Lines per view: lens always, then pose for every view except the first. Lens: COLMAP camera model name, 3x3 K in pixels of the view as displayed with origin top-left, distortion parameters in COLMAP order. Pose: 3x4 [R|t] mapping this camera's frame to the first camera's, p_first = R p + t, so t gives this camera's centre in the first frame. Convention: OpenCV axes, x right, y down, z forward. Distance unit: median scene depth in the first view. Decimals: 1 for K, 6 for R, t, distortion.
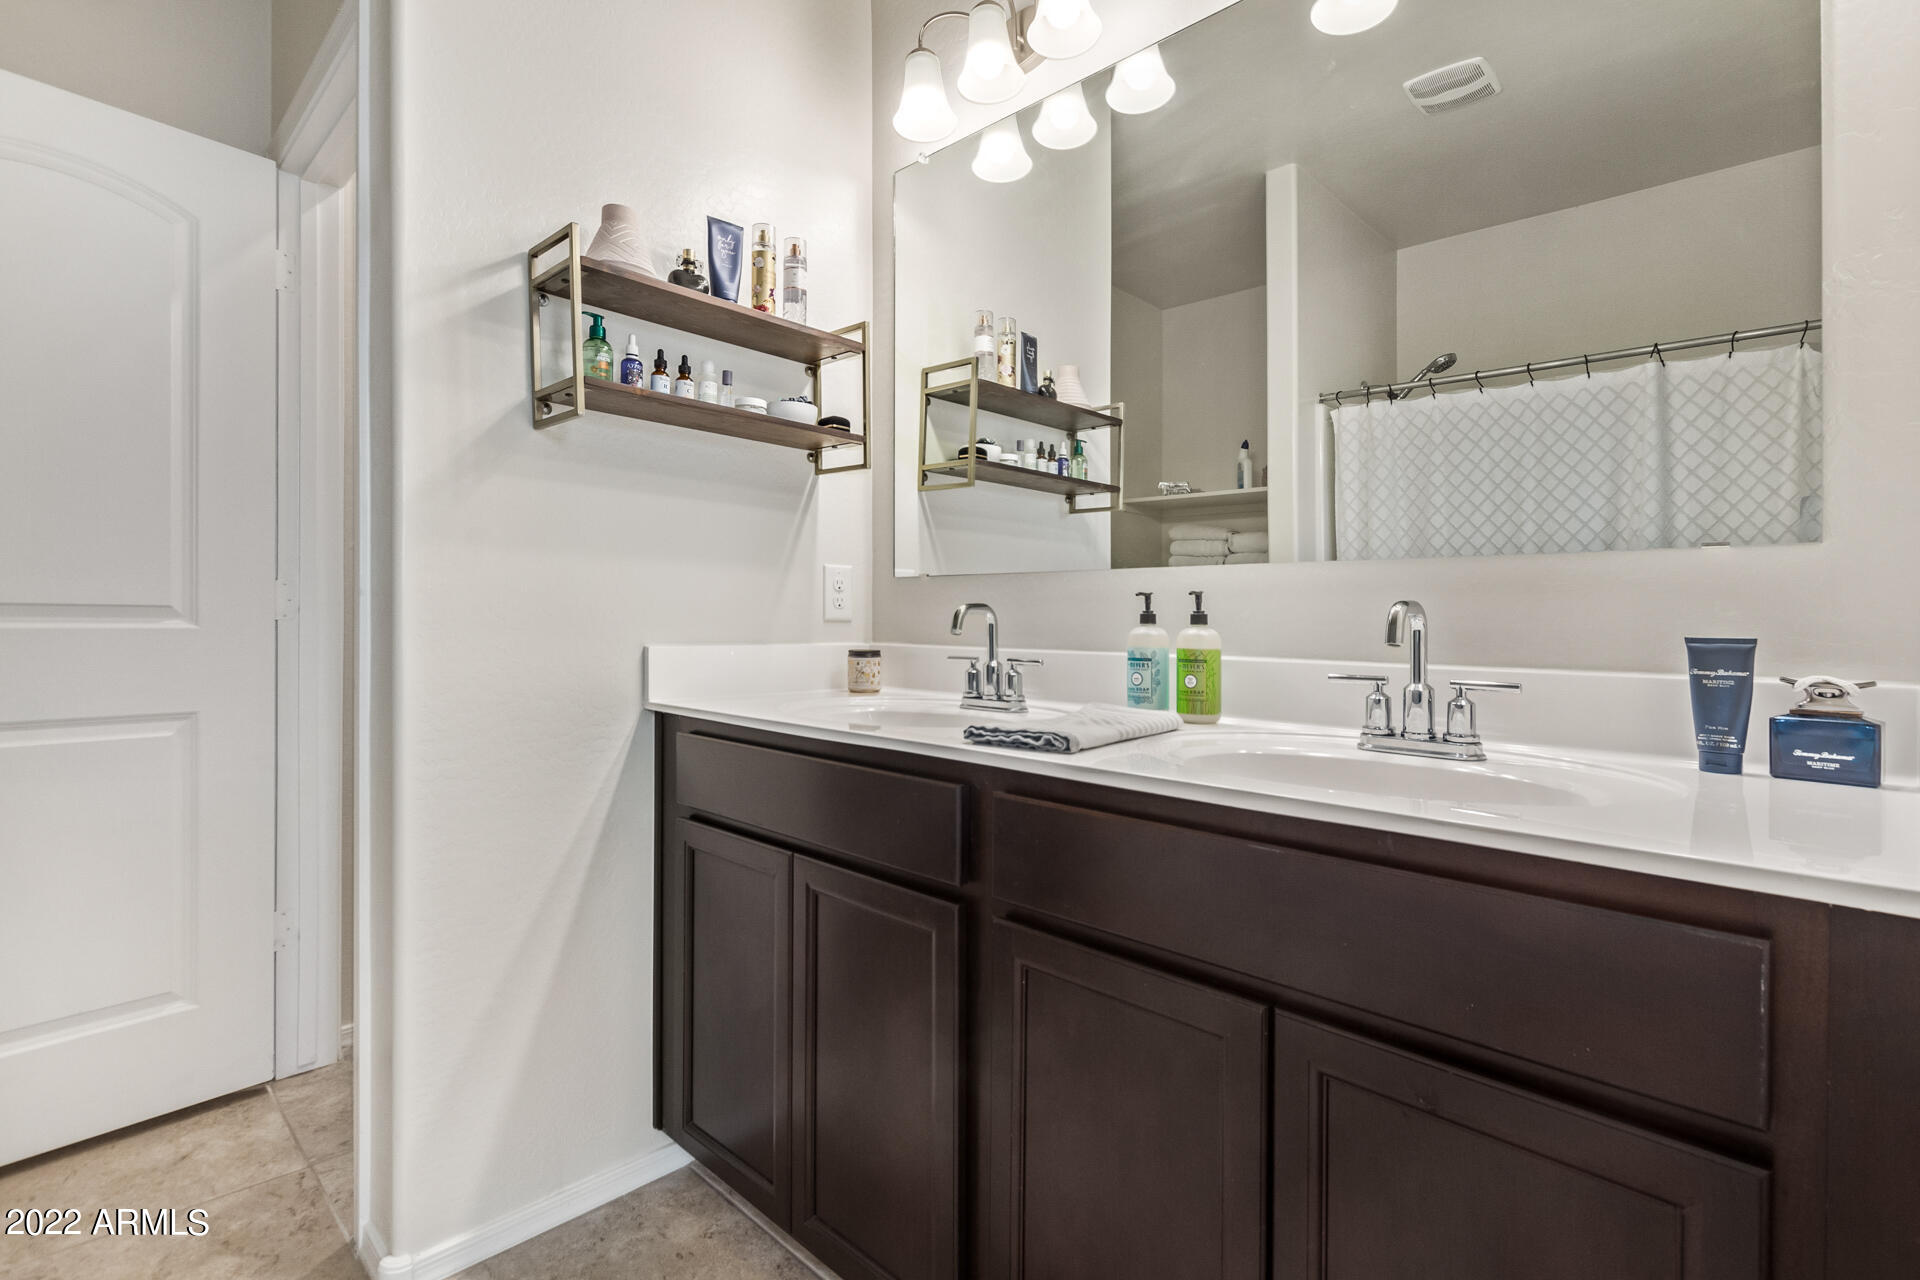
lens RADIAL K [[883.7, 0, 948.4], [0, 883.7, 620.2], [0, 0, 1]] dist [-0.001232, -0.000164]
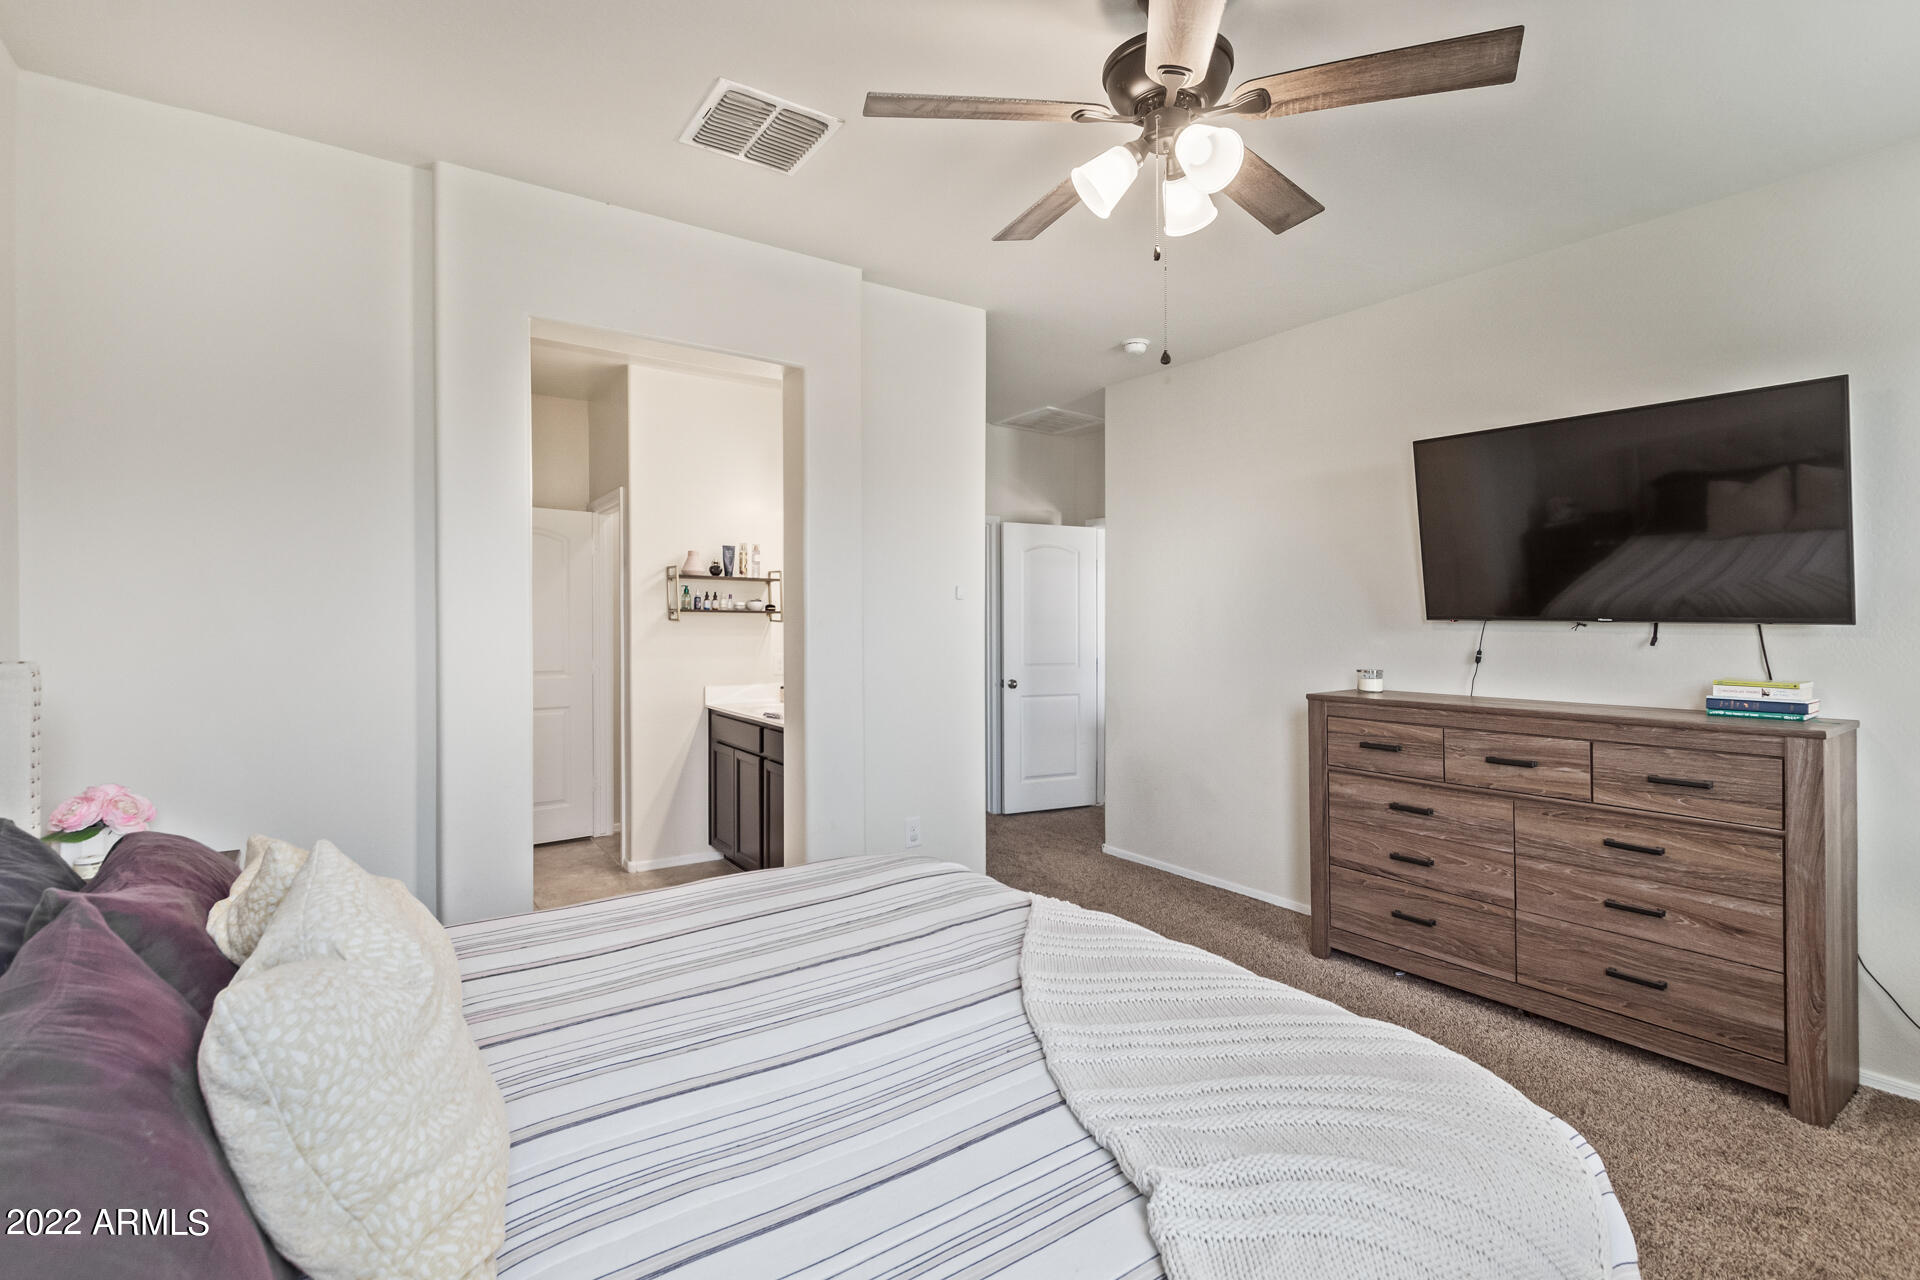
lens RADIAL K [[883.7, 0, 969.4], [0, 883.7, 630.8], [0, 0, 1]] dist [-0.001232, -0.000164]
pose [[0.978148, -0.002981, -0.207891, 1.568291], [0.005138, 0.999938, 0.009834, -0.249412], [0.207849, -0.010688, 0.978103, -2.374310]]
